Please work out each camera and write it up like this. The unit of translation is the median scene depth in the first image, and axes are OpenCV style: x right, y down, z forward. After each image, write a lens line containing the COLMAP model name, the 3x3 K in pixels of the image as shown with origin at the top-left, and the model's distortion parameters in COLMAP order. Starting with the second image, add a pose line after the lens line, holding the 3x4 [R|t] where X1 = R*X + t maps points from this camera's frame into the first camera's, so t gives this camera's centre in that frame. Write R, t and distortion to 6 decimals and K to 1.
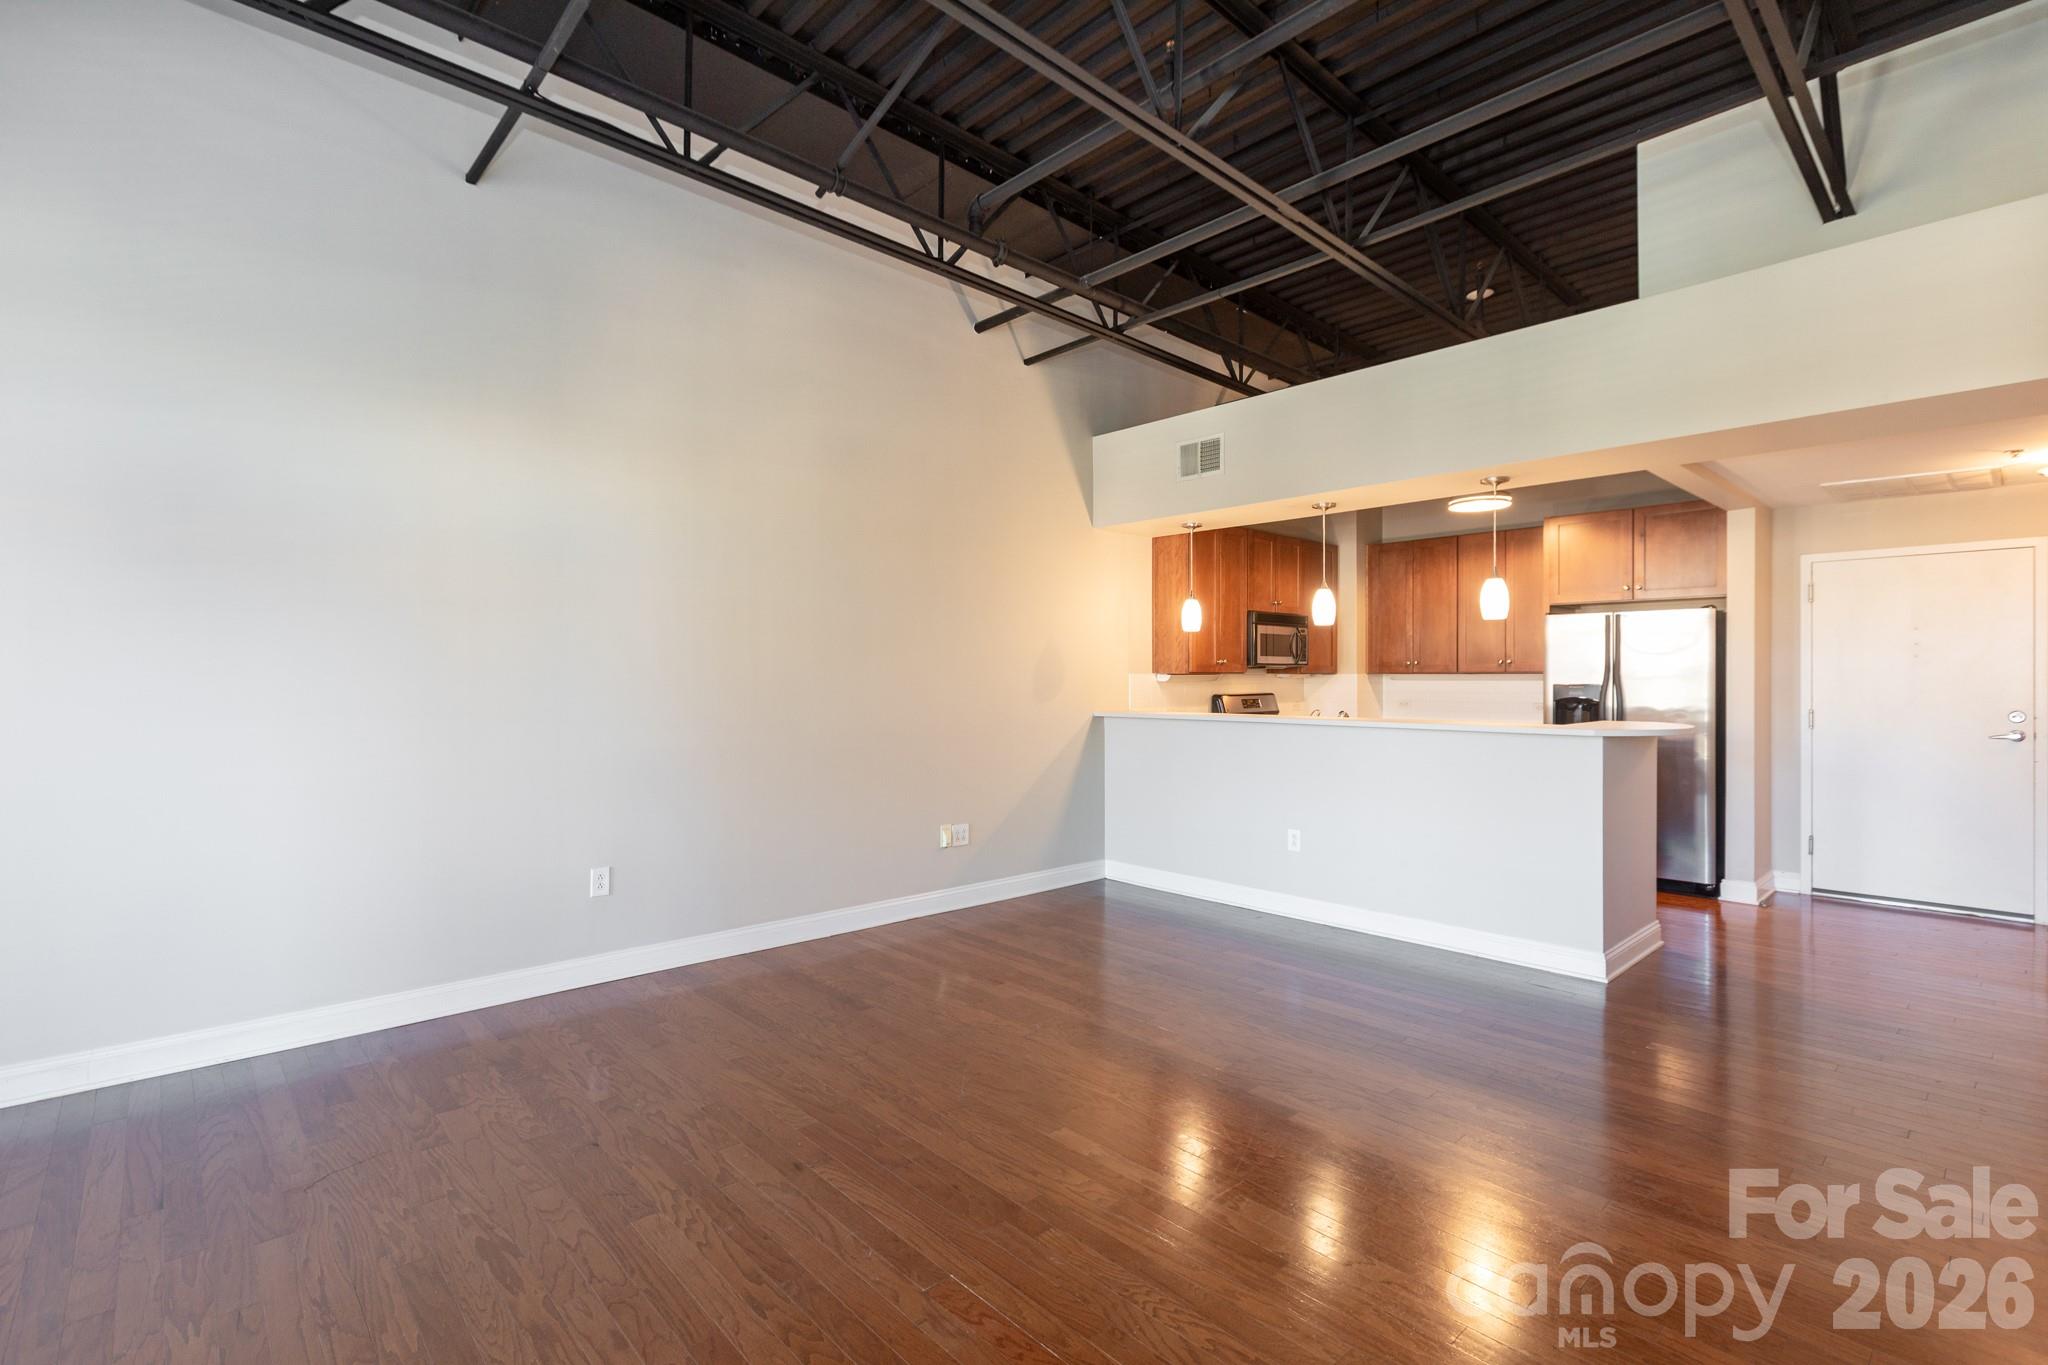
lens RADIAL K [[928.1, 0, 1017.4], [0, 928.1, 674.8], [0, 0, 1]] dist [-0.001432, 0.000254]
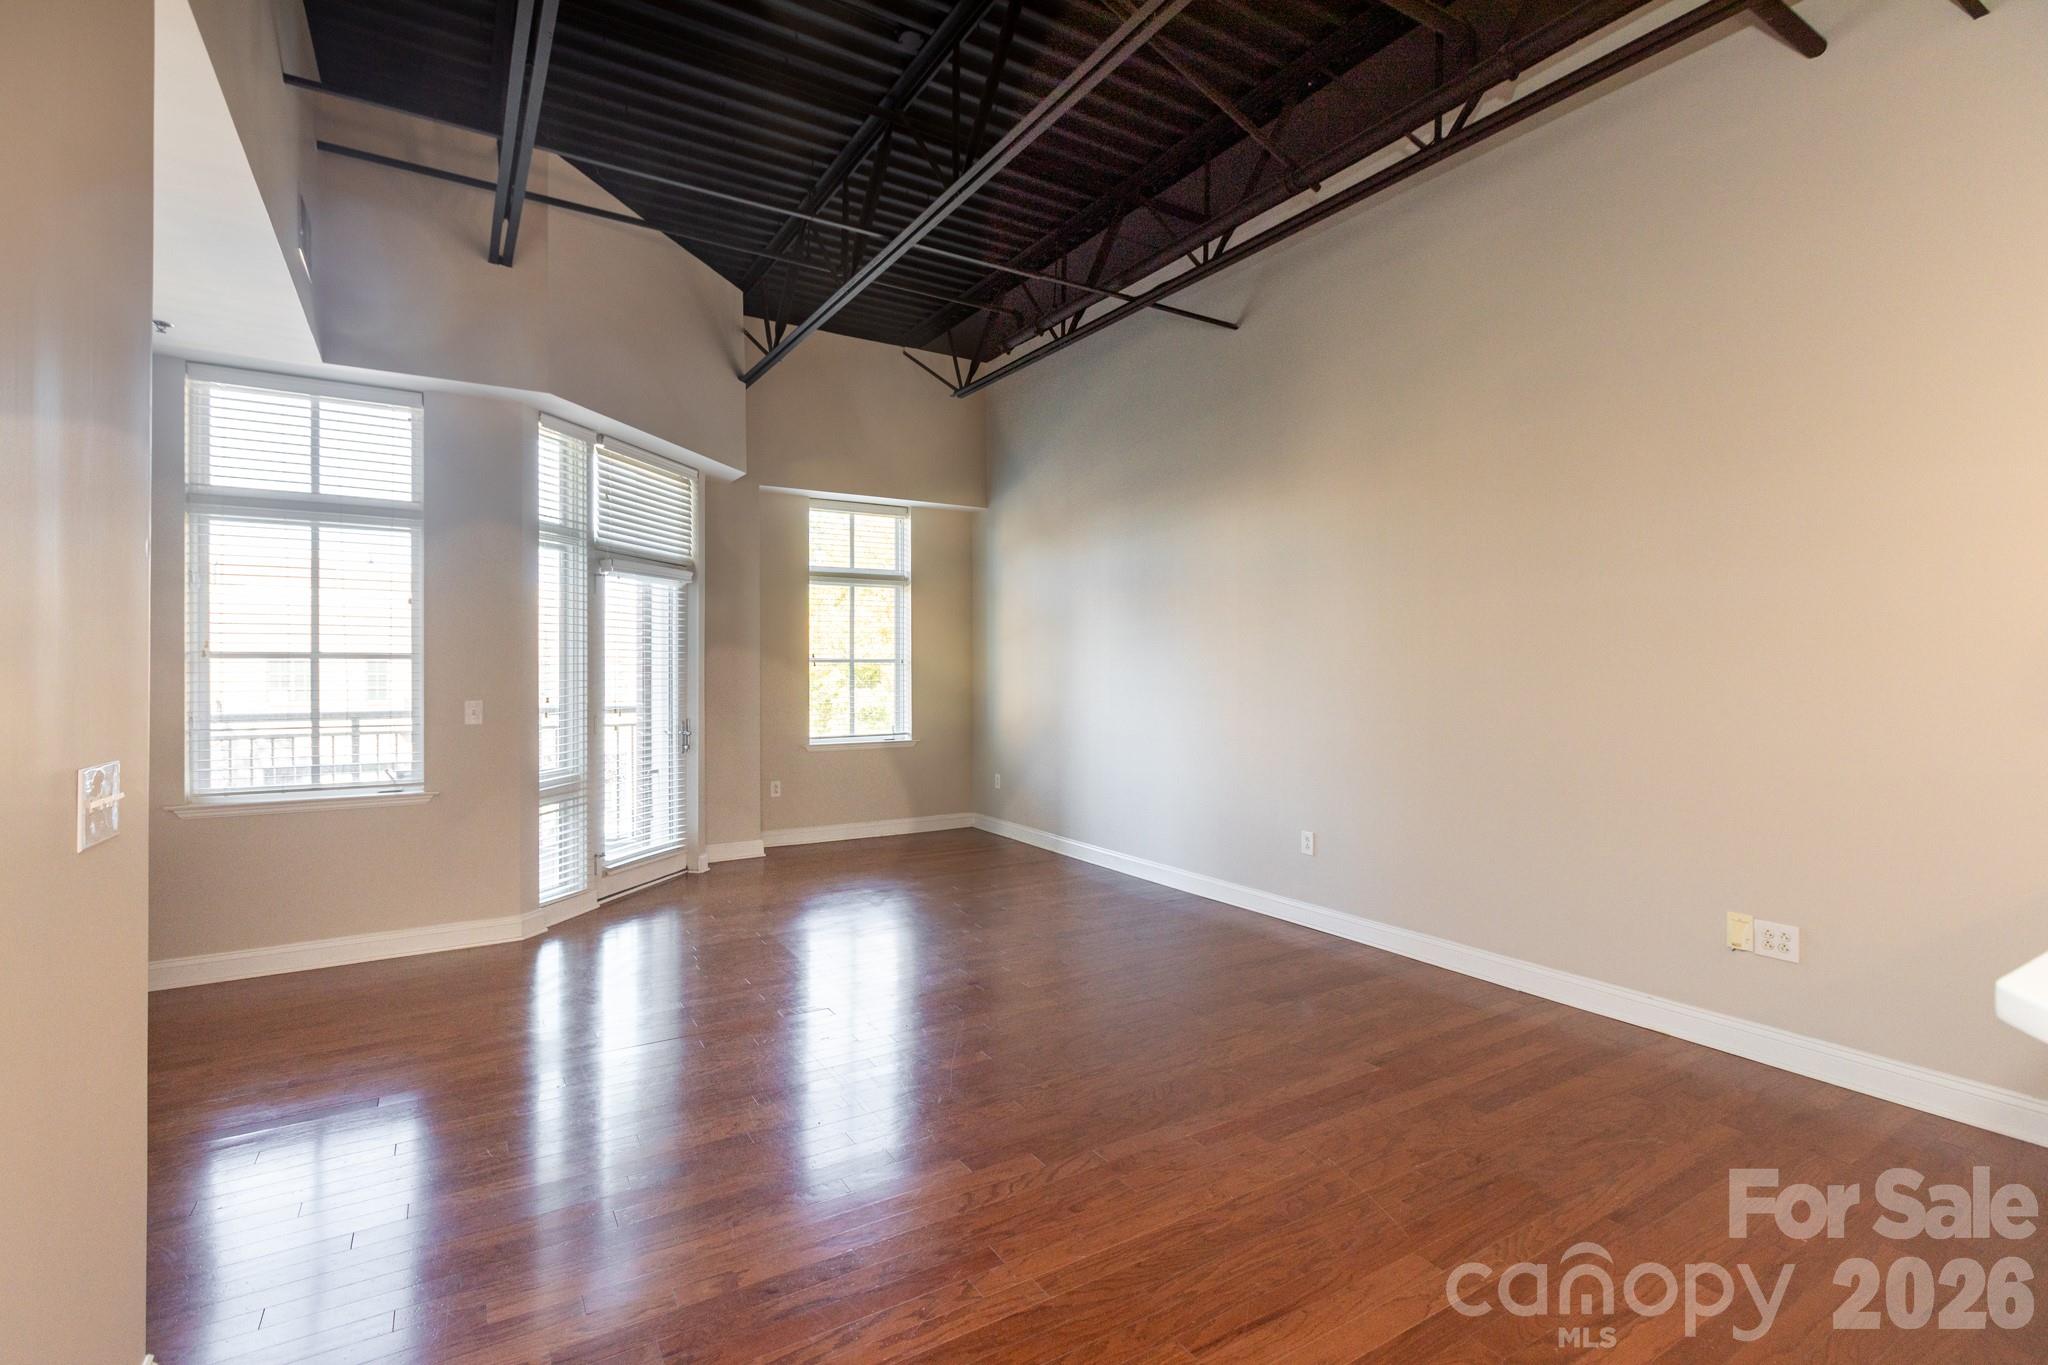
lens RADIAL K [[928.1, 0, 1017.4], [0, 928.1, 674.8], [0, 0, 1]] dist [-0.001432, 0.000254]
pose [[-0.190676, -0.001058, -0.981653, 0.743952], [0.004898, 0.999986, -0.002029, 0.003172], [0.981641, -0.005195, -0.190668, 0.783858]]
